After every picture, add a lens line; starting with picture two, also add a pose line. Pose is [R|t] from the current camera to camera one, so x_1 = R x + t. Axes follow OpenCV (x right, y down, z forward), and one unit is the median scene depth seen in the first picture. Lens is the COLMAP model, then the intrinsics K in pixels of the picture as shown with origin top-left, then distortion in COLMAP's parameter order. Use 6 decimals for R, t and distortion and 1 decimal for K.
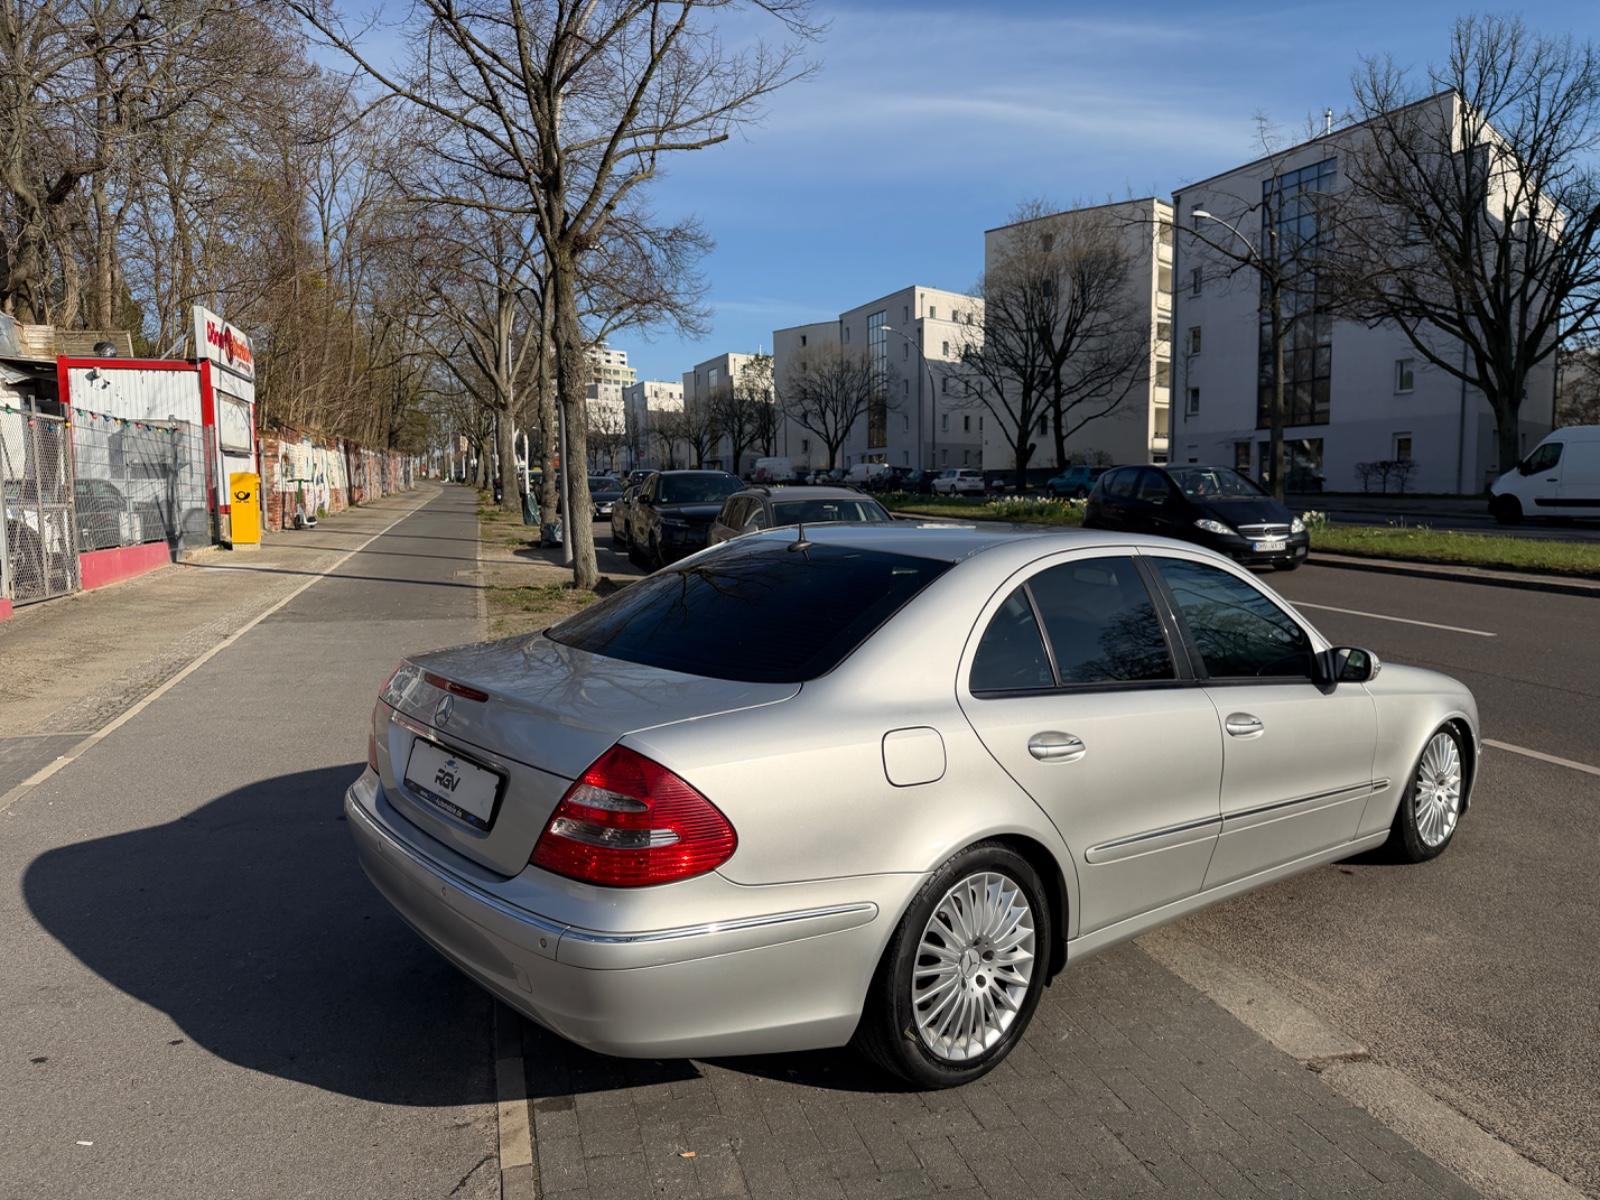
lens RADIAL K [[1120.9, 0, 805.8], [0, 1120.9, 625.2], [0, 0, 1]] dist [0.028818, -0.029551]
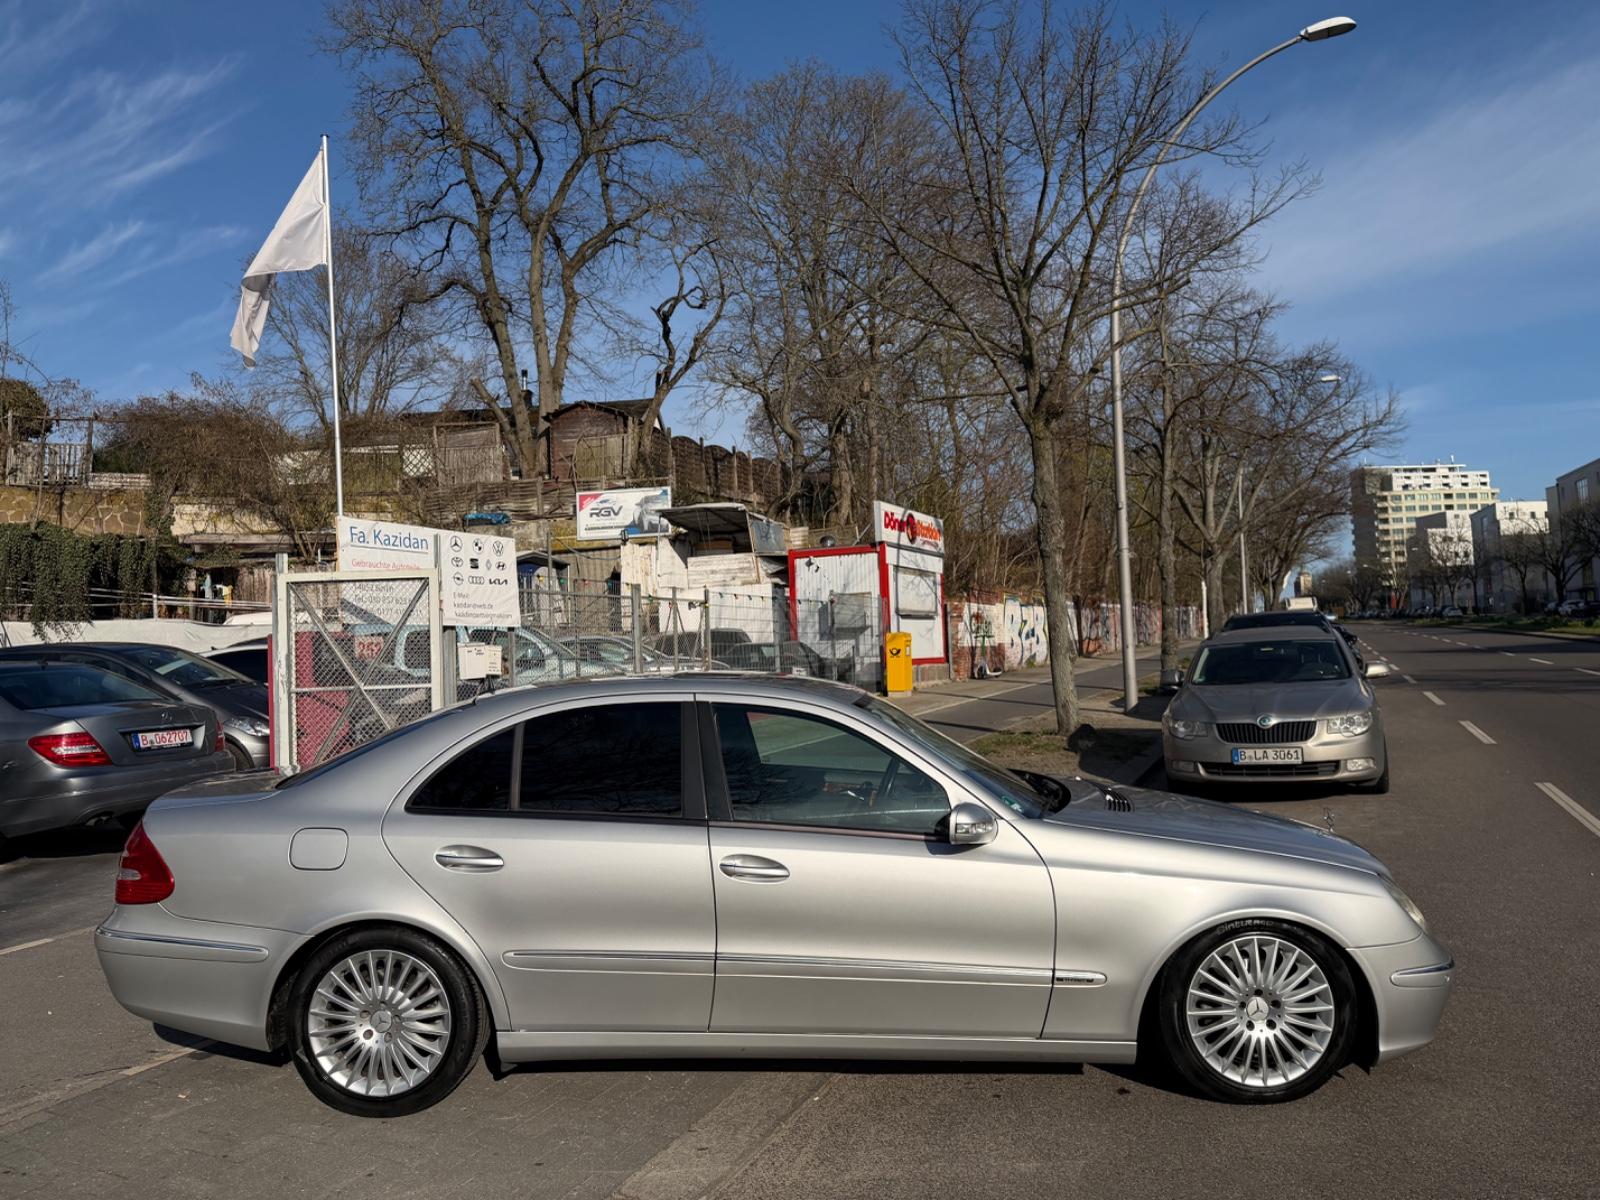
lens RADIAL K [[1115.5, 0, 801.5], [0, 1115.5, 628.4], [0, 0, 1]] dist [0.085902, -0.110750]
pose [[0.750566, -0.040962, -0.659525, 0.184888], [-0.043435, 0.992860, -0.111096, -0.002760], [0.659367, 0.112031, 0.743427, 0.040806]]
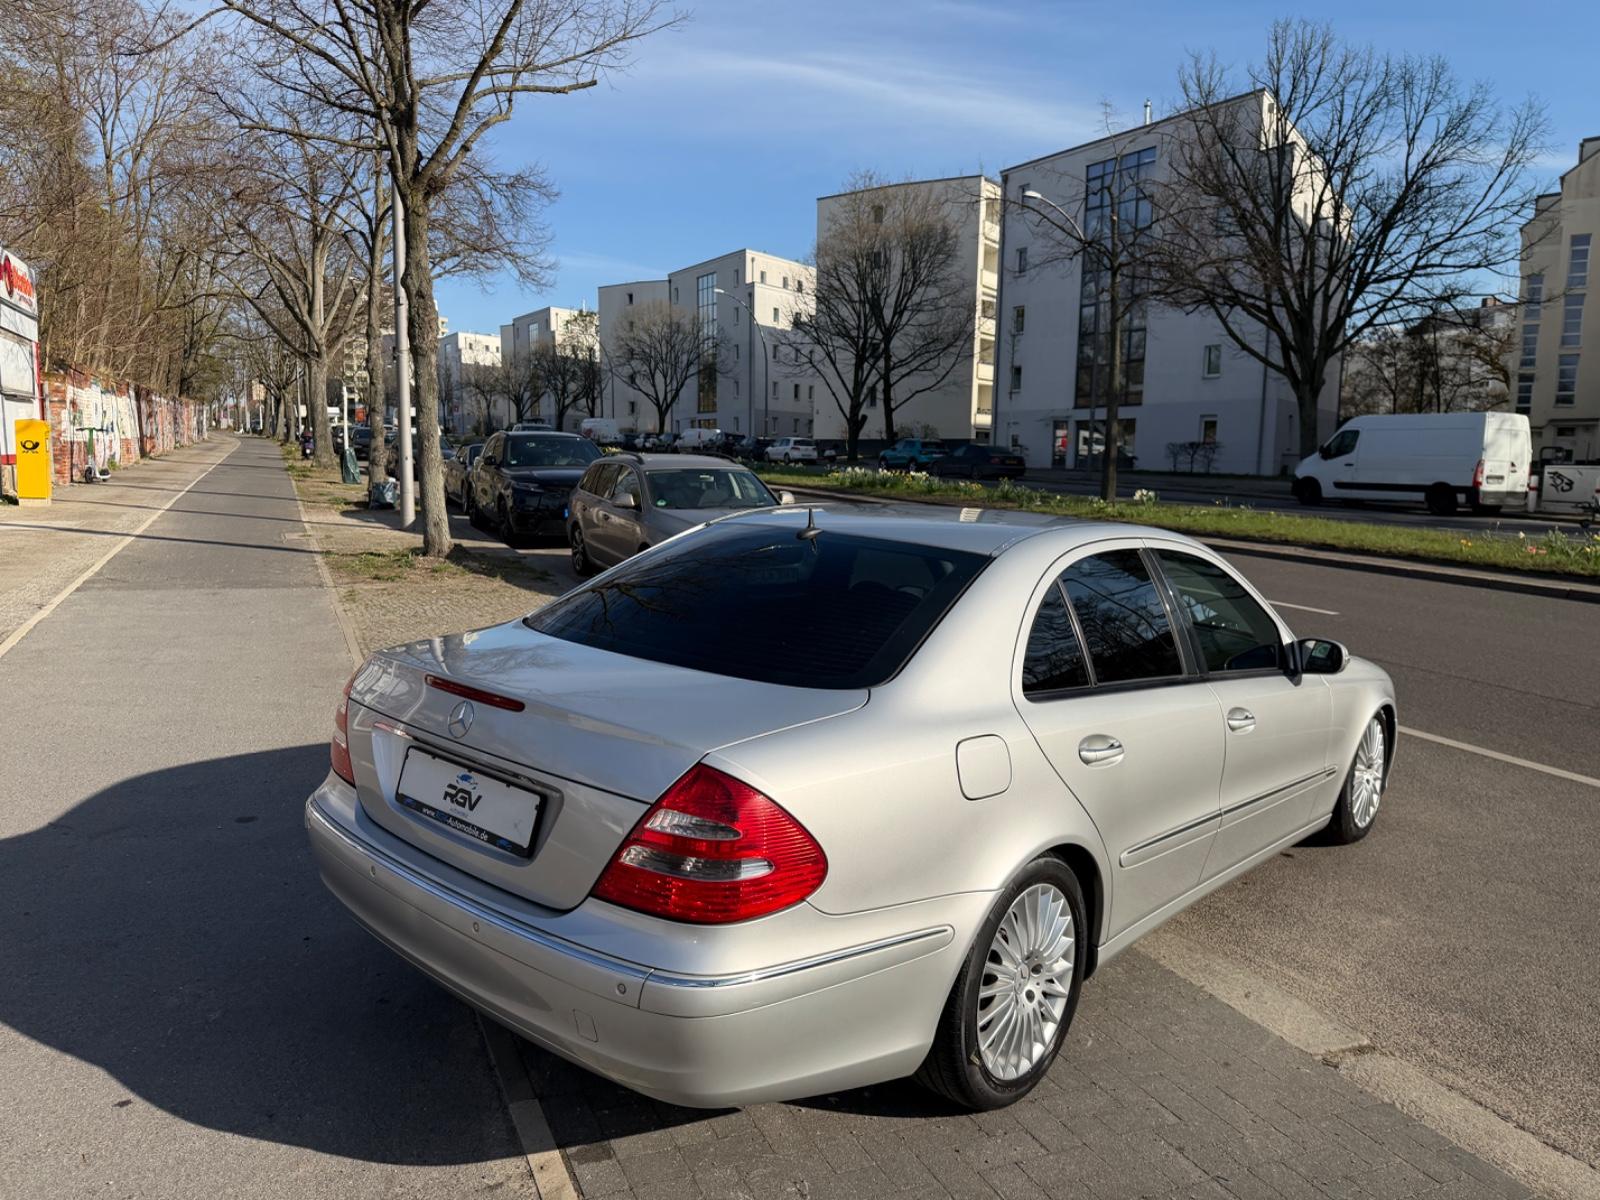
lens RADIAL K [[1119.8, 0, 789.8], [0, 1119.8, 624.2], [0, 0, 1]] dist [0.032787, -0.033596]
pose [[0.989325, 0.005311, 0.145631, -0.025385], [-0.009691, 0.999521, 0.029380, -0.003572], [-0.145405, -0.030478, 0.988903, 0.012032]]
